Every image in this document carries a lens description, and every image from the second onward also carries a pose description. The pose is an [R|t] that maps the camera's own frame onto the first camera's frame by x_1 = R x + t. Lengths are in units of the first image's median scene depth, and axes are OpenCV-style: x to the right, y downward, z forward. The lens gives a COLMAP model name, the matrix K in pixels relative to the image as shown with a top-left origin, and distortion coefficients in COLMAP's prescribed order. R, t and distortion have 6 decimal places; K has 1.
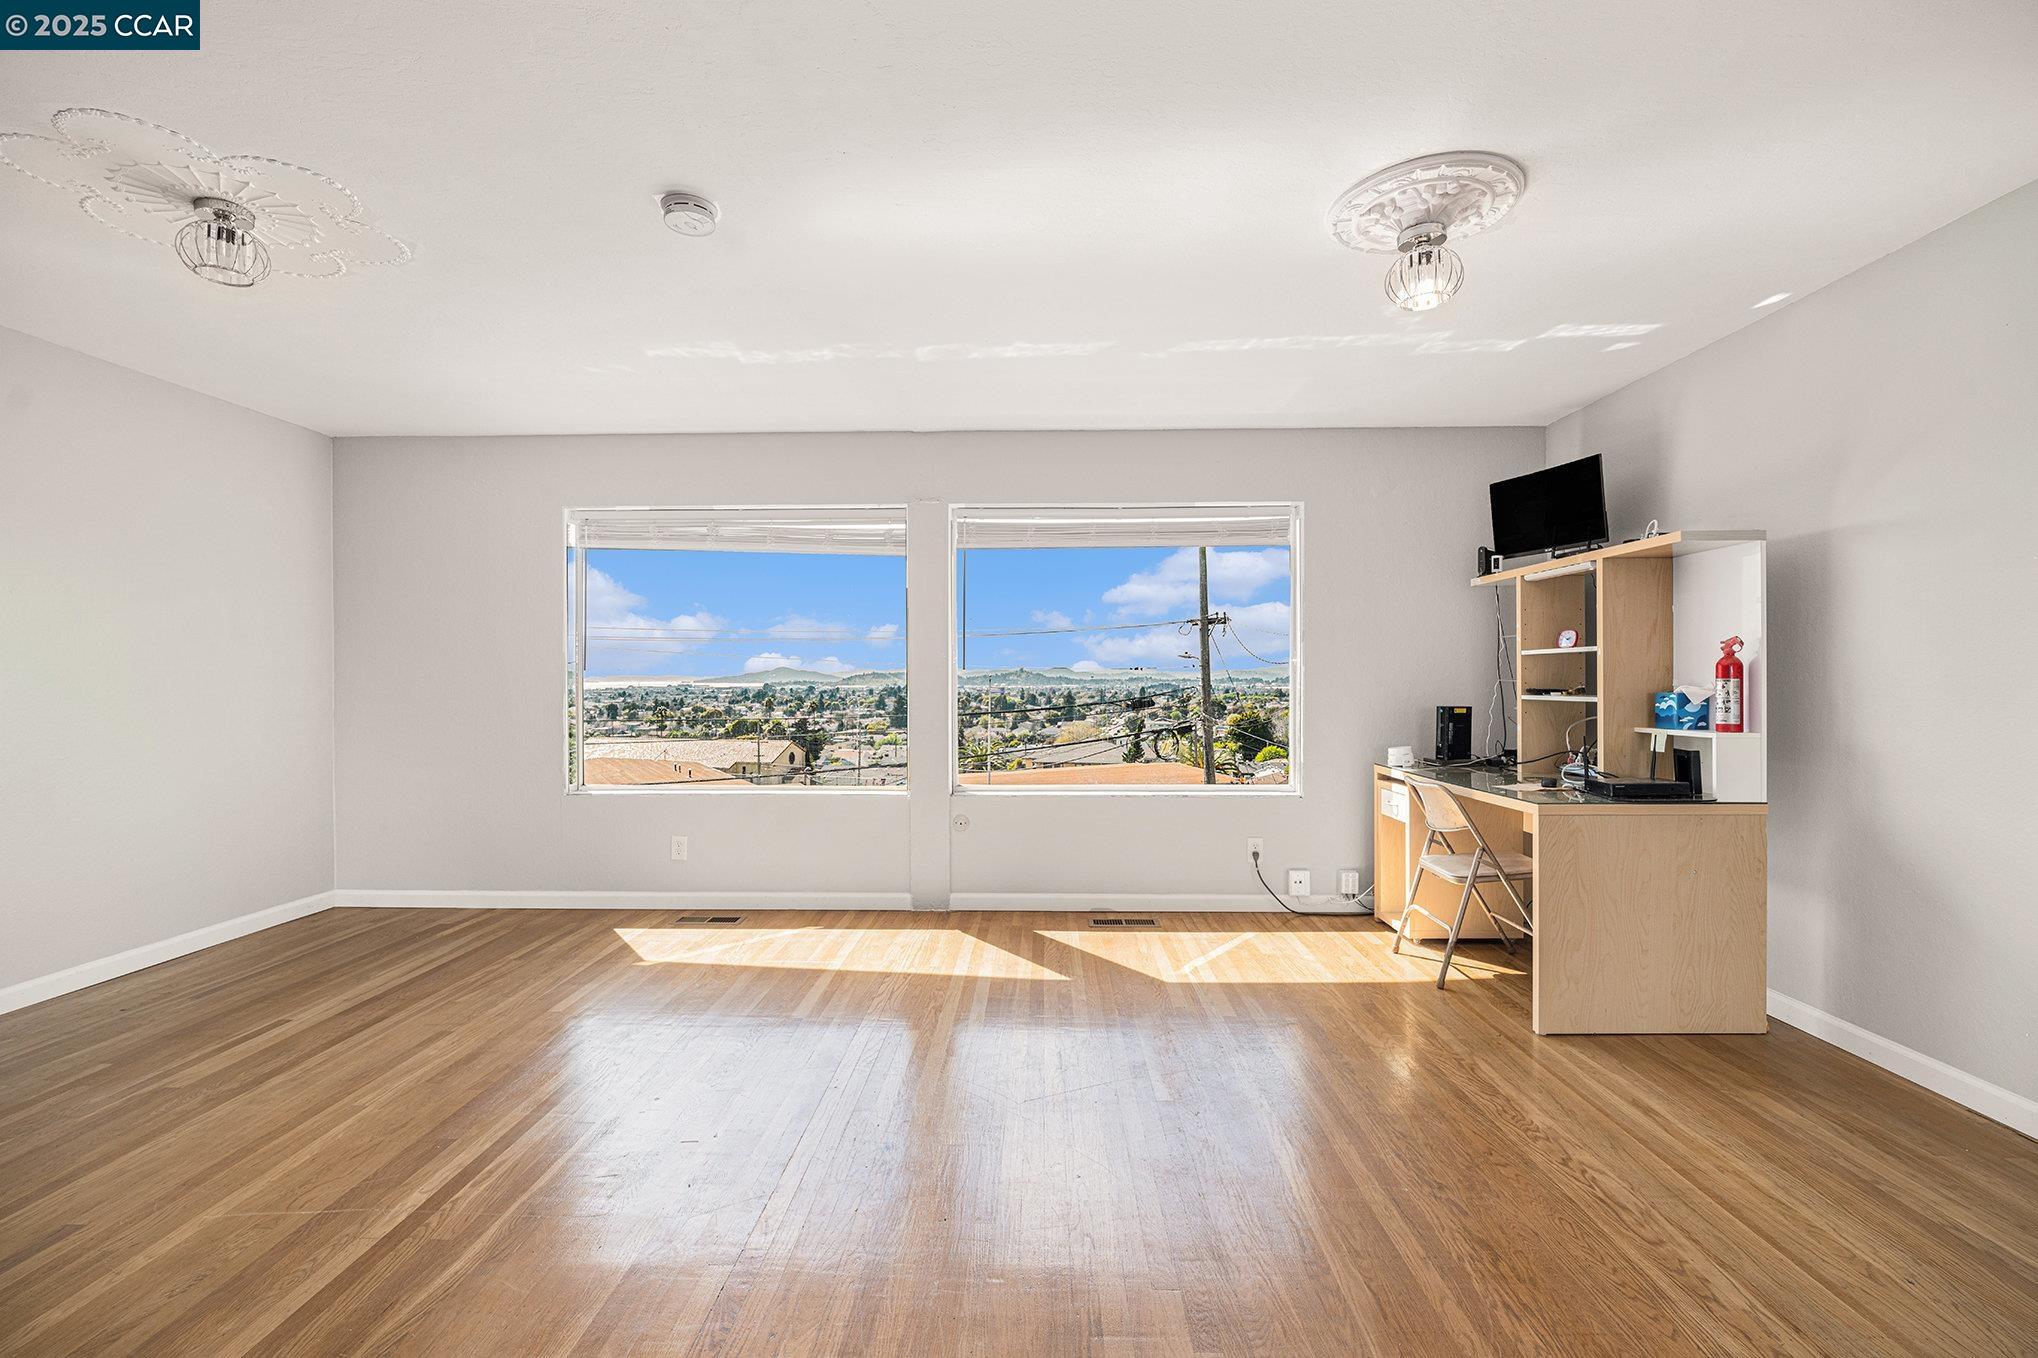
lens RADIAL K [[906.9, 0, 1047.5], [0, 906.9, 656.4], [0, 0, 1]] dist [-0.005233, 0.000674]
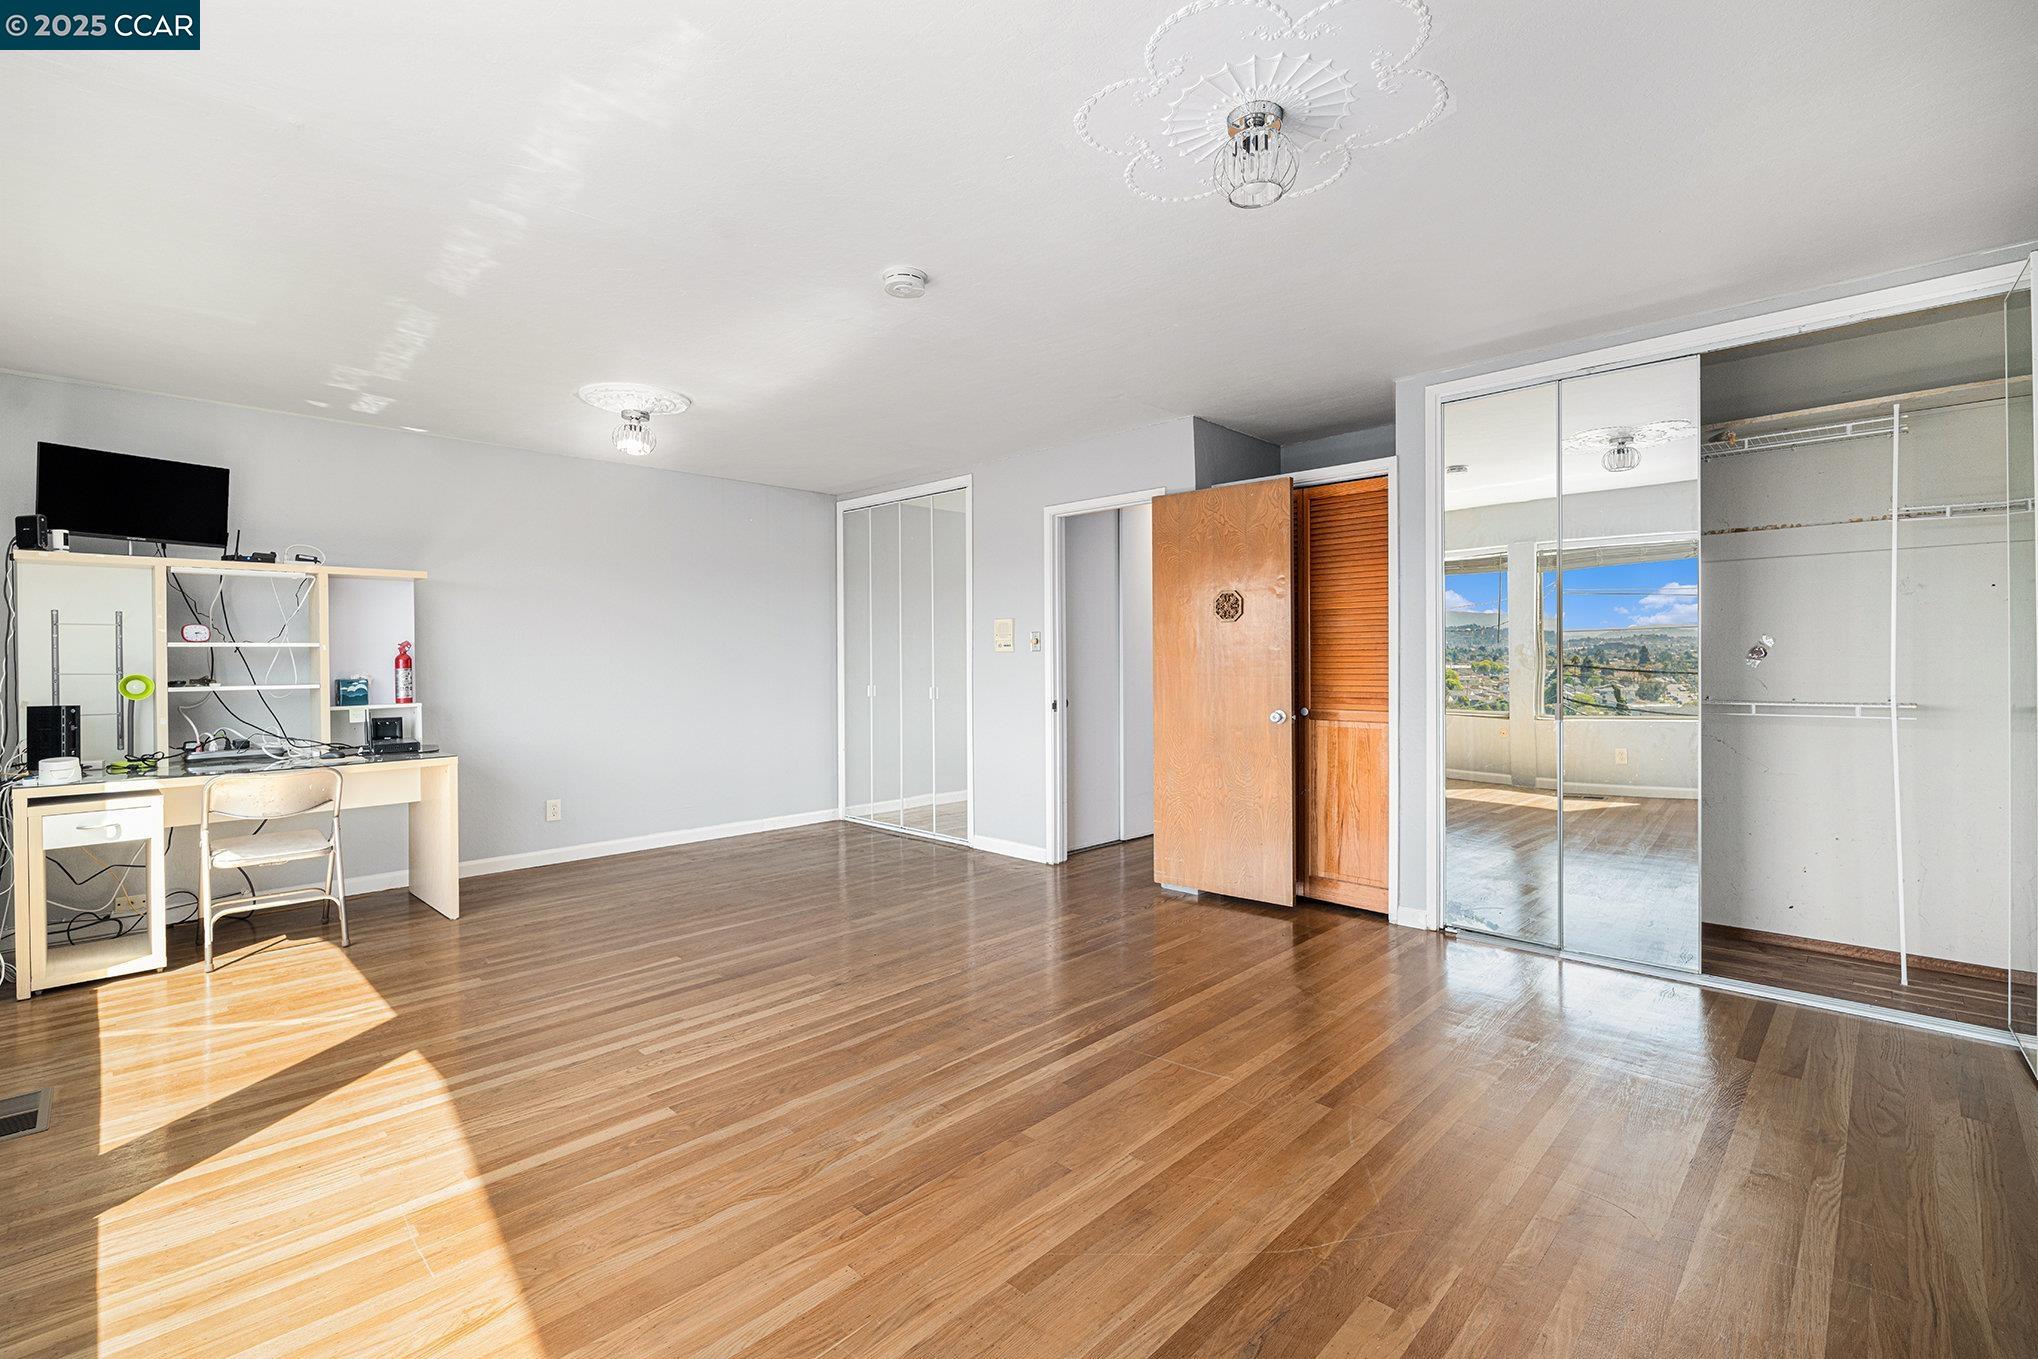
lens RADIAL K [[906.9, 0, 1020.4], [0, 906.9, 667.7], [0, 0, 1]] dist [-0.005233, 0.000674]
pose [[-0.726829, 0.003123, 0.686811, -0.180149], [-0.000071, 0.999989, -0.004623, 0.005346], [-0.686818, -0.003409, -0.726821, 0.241316]]
